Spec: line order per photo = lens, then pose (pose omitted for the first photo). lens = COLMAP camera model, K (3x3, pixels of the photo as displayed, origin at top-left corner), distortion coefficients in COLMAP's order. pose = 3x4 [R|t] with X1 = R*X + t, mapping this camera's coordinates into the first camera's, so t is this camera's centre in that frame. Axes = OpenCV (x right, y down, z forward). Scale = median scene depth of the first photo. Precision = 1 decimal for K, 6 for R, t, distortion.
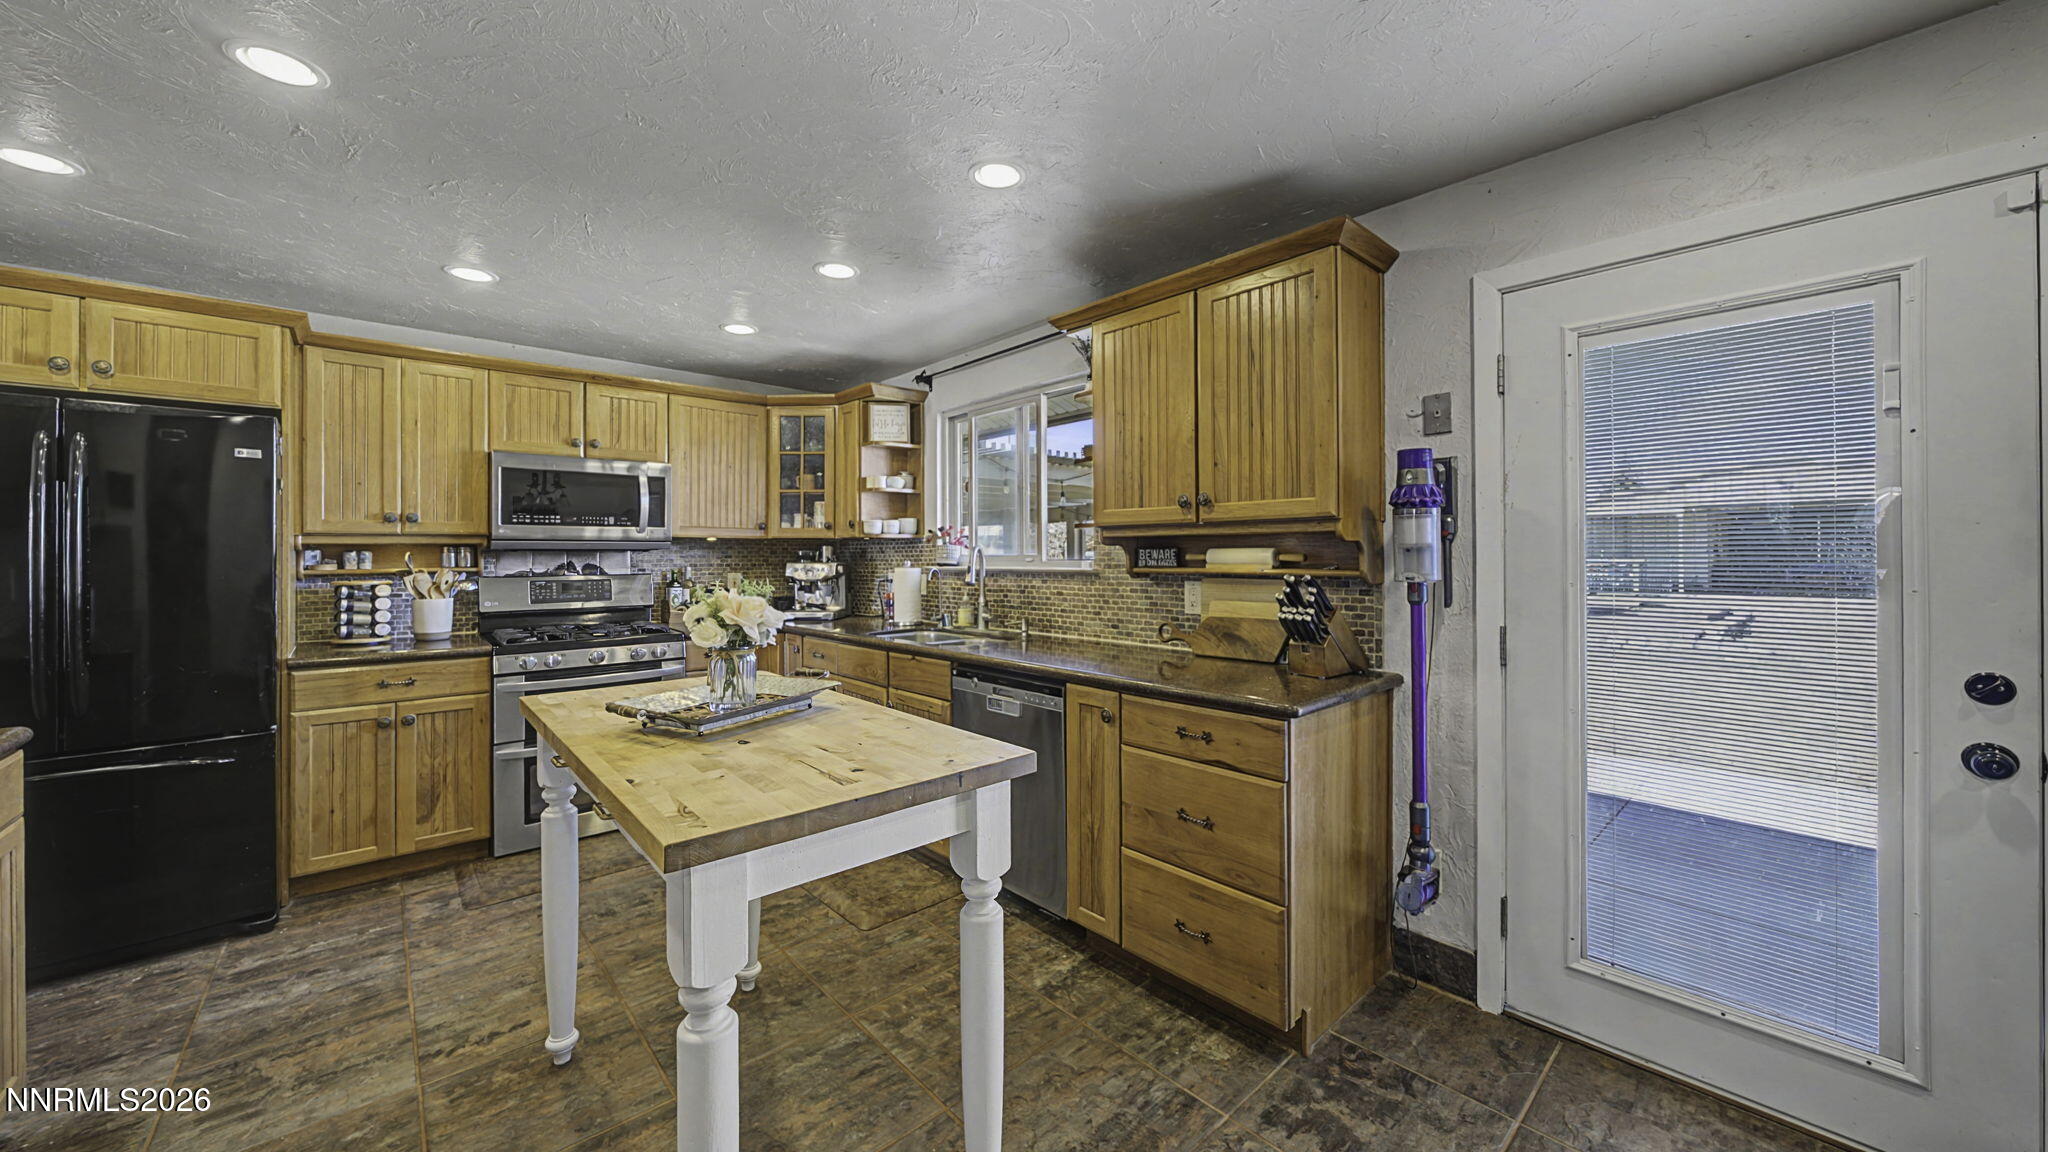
lens RADIAL K [[732.9, 0, 1021.2], [0, 732.9, 553.0], [0, 0, 1]] dist [-0.000381, -0.000061]
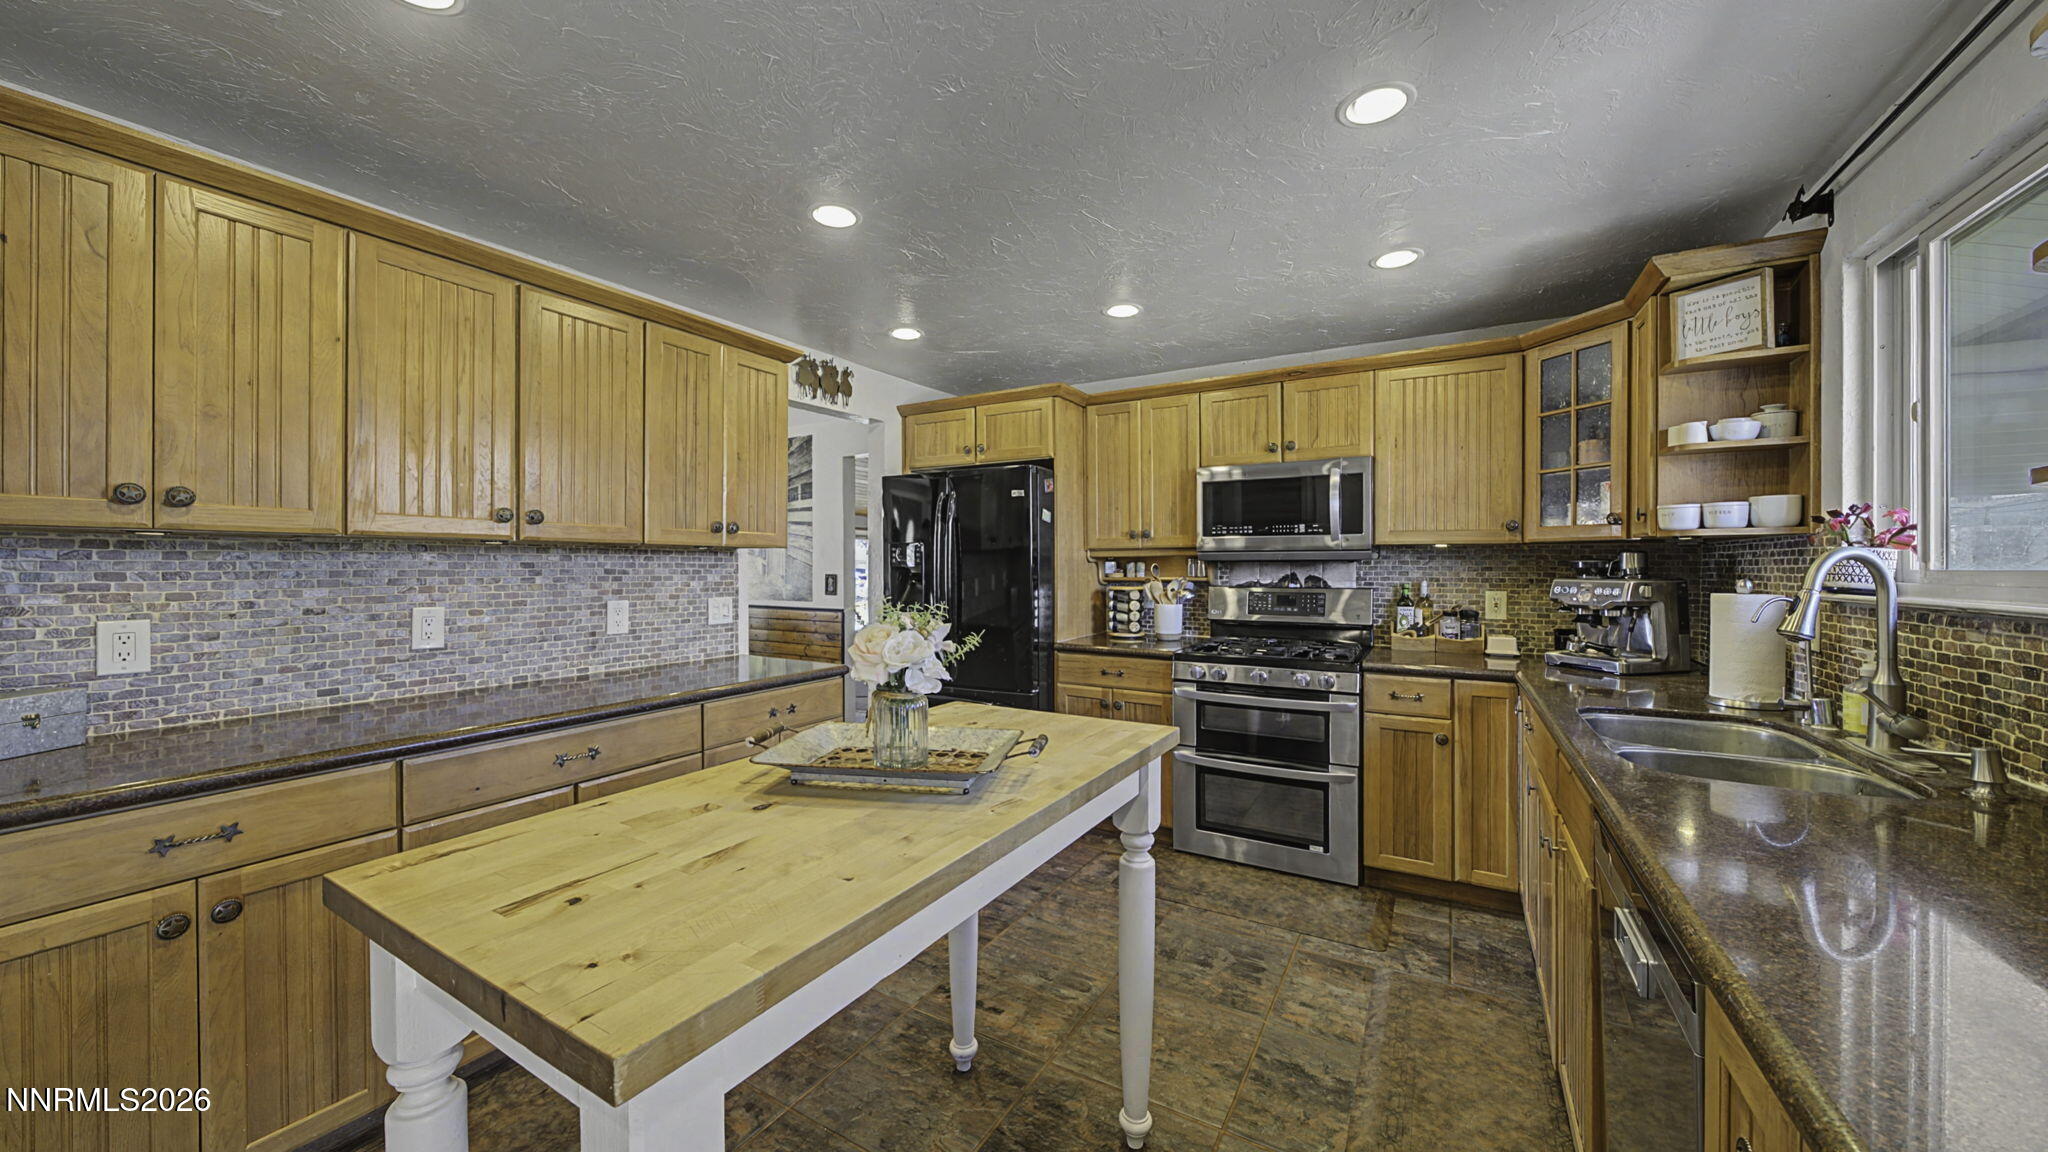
lens RADIAL K [[714.2, 0, 1024.3], [0, 714.2, 567.8], [0, 0, 1]] dist [-0.006191, 0.000006]
pose [[0.307827, 0.006308, -0.951421, 0.180389], [0.001026, 0.999975, 0.006962, -0.001897], [0.951442, -0.003120, 0.307813, 0.423952]]
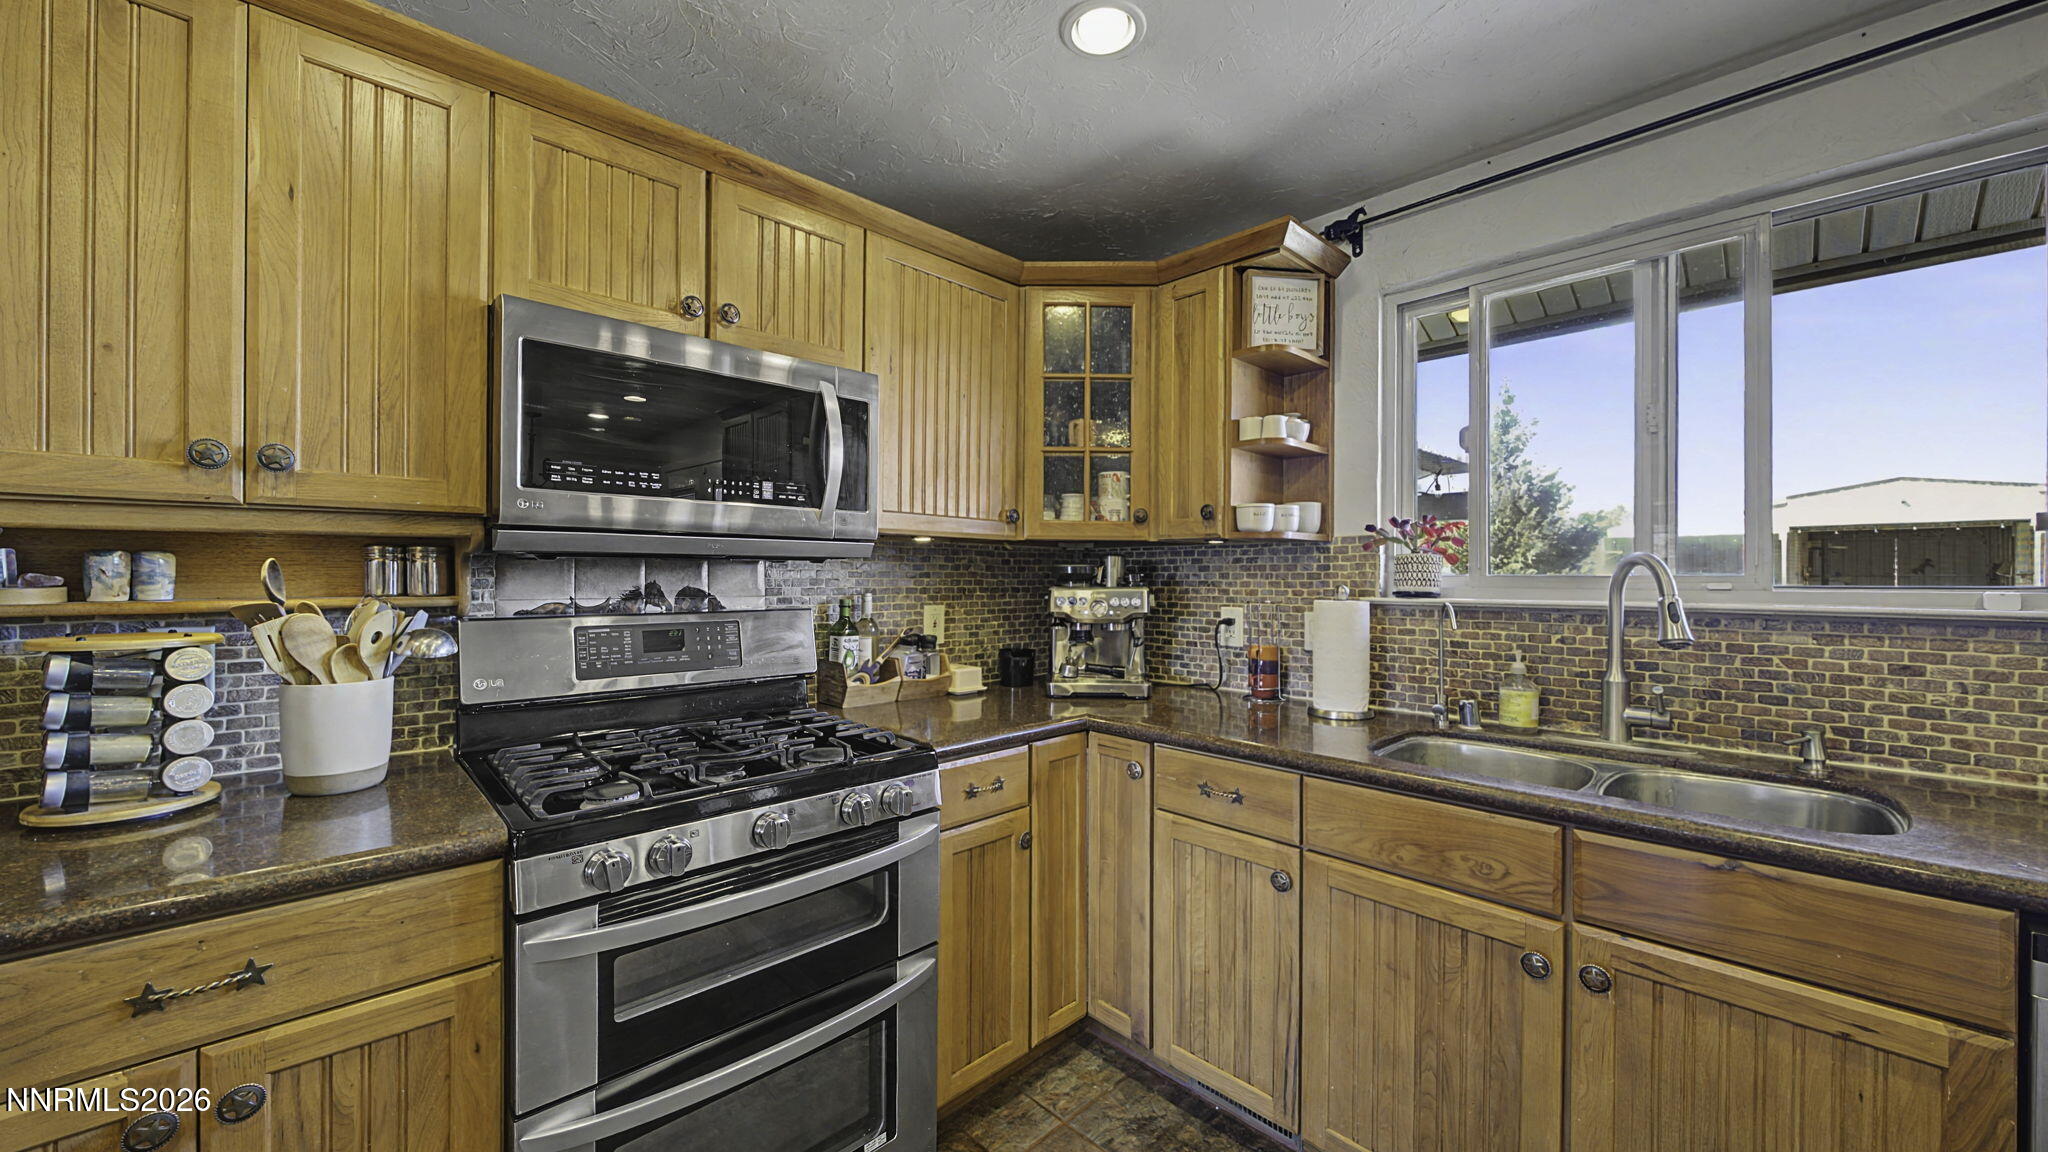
lens RADIAL K [[749.0, 0, 1024.0], [0, 749.0, 576.0], [0, 0, 1]] dist [-0.004802, -0.000026]
pose [[0.999204, 0.007697, 0.039148, -0.443924], [-0.007812, 0.999966, 0.002779, 0.004652], [-0.039125, -0.003082, 0.999230, 0.574106]]
